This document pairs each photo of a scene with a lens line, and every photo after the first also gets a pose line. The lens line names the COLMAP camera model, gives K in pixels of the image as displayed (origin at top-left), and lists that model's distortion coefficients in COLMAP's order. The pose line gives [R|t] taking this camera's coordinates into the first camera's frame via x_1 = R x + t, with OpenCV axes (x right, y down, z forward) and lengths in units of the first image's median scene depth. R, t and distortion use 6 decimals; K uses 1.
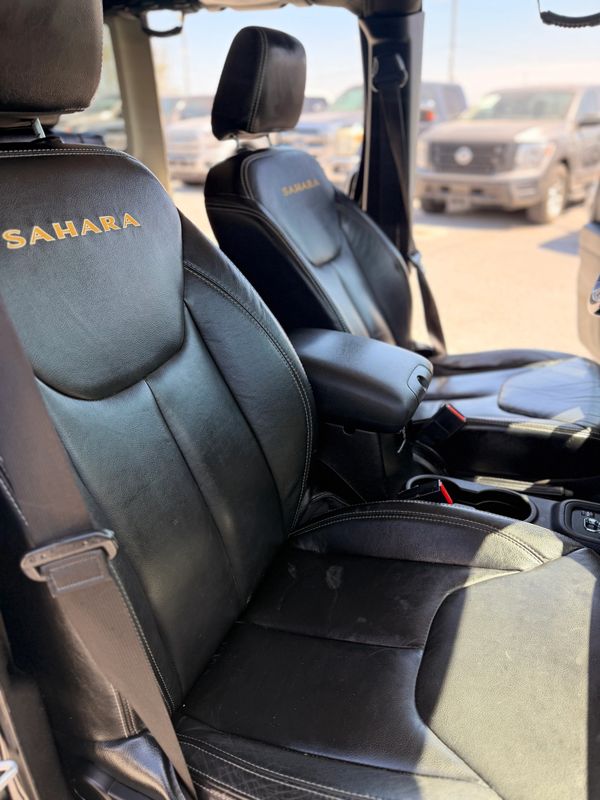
lens RADIAL K [[559.8, 0, 302.2], [0, 559.8, 399.2], [0, 0, 1]] dist [0.022567, -0.016816]
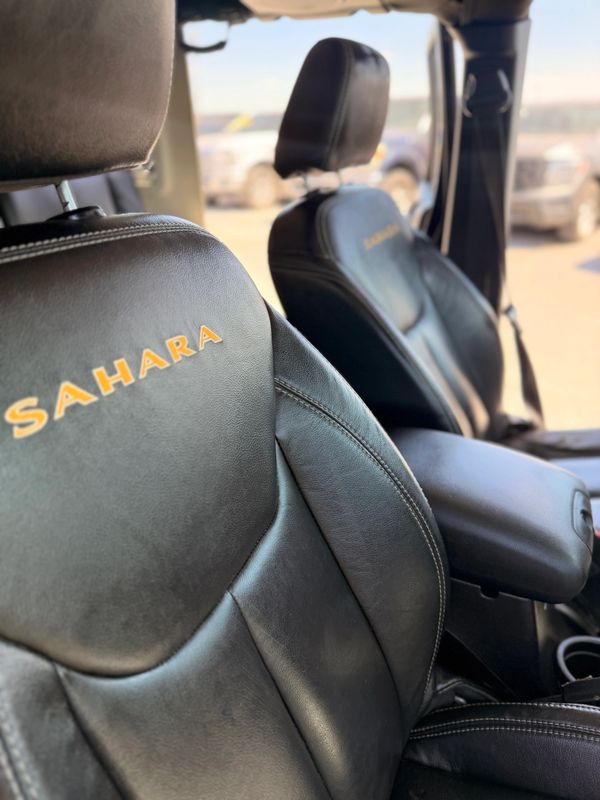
lens RADIAL K [[559.8, 0, 301.2], [0, 559.8, 398.3], [0, 0, 1]] dist [0.022567, -0.016816]
pose [[0.999898, -0.000227, -0.014305, -0.116355], [-0.000080, 0.999771, -0.021422, -0.141605], [0.014306, 0.021421, 0.999668, 0.224806]]
